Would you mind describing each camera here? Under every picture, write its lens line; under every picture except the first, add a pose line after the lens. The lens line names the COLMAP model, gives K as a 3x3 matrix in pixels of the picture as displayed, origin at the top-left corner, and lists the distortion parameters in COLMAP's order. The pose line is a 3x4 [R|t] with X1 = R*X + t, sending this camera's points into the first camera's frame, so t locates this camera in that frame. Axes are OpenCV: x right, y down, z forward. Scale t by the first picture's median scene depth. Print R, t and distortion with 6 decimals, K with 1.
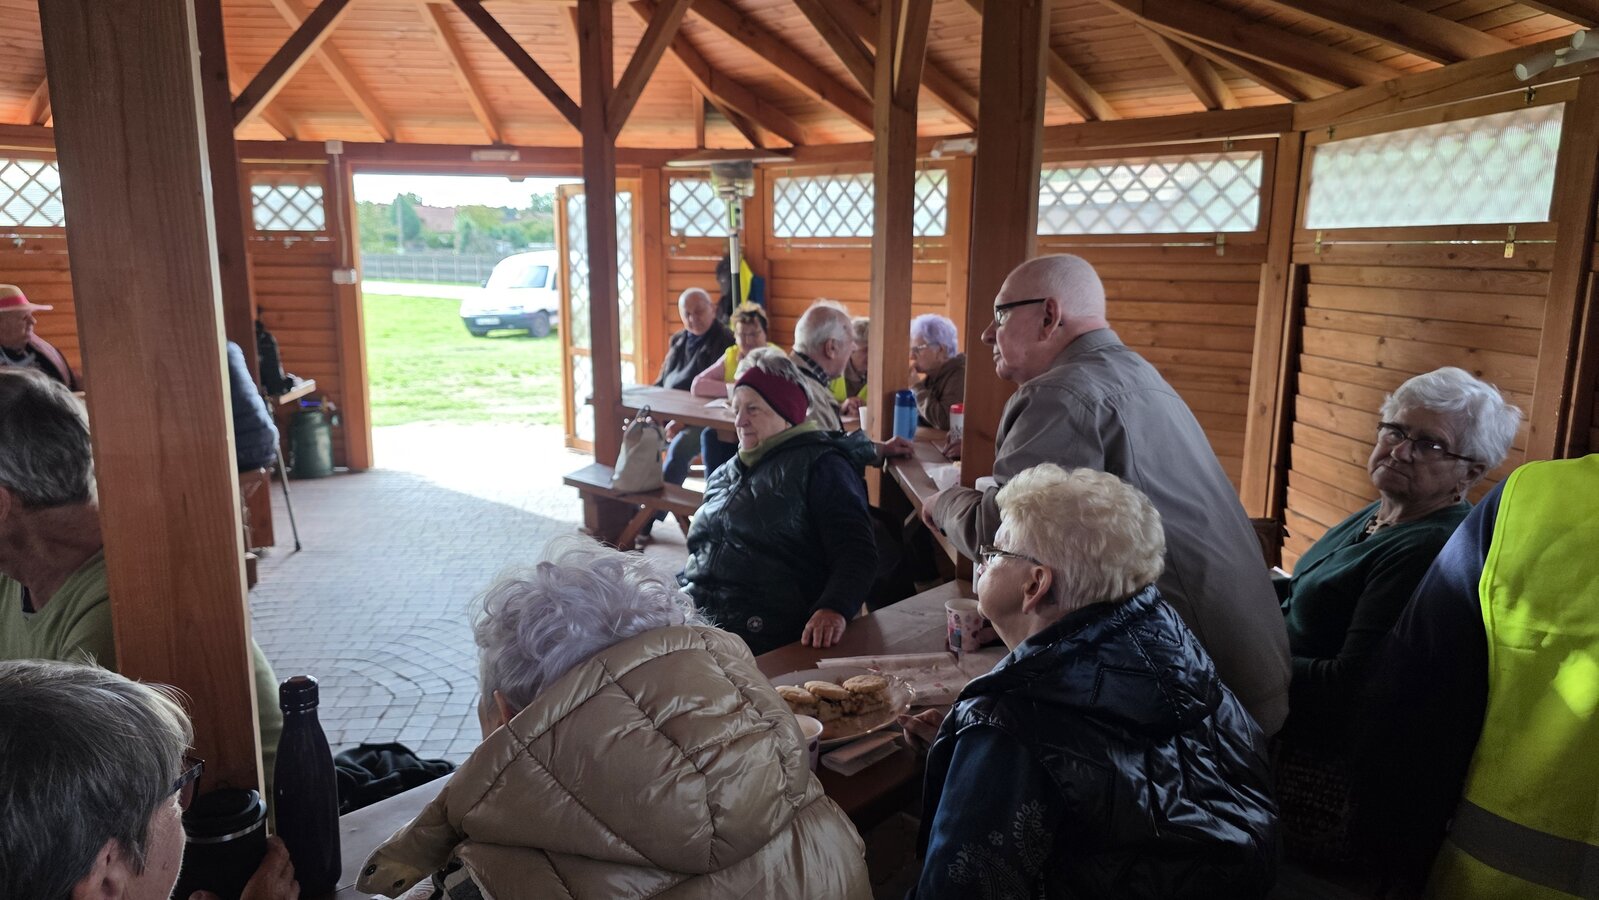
lens RADIAL K [[1069.9, 0, 800.3], [0, 1069.9, 453.6], [0, 0, 1]] dist [0.053578, -0.057199]
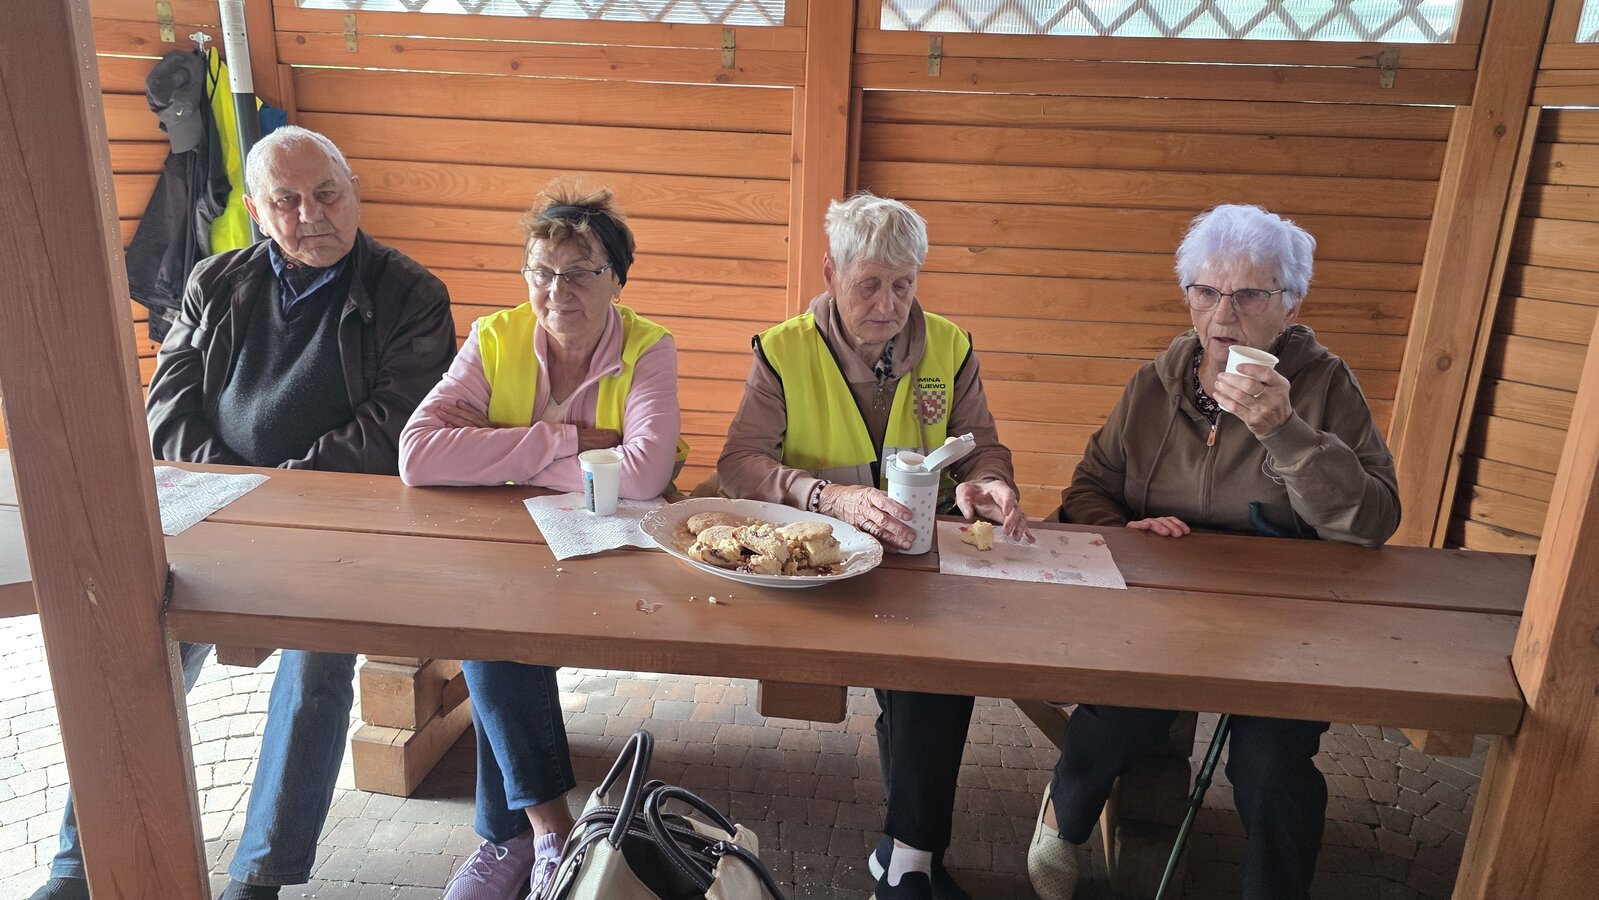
lens RADIAL K [[1069.9, 0, 796.2], [0, 1069.9, 451.5], [0, 0, 1]] dist [0.053578, -0.057199]
pose [[0.787780, -0.151356, 0.597071, -0.199242], [0.082223, 0.986505, 0.141592, -0.099405], [-0.610444, -0.062450, 0.789594, 0.703080]]
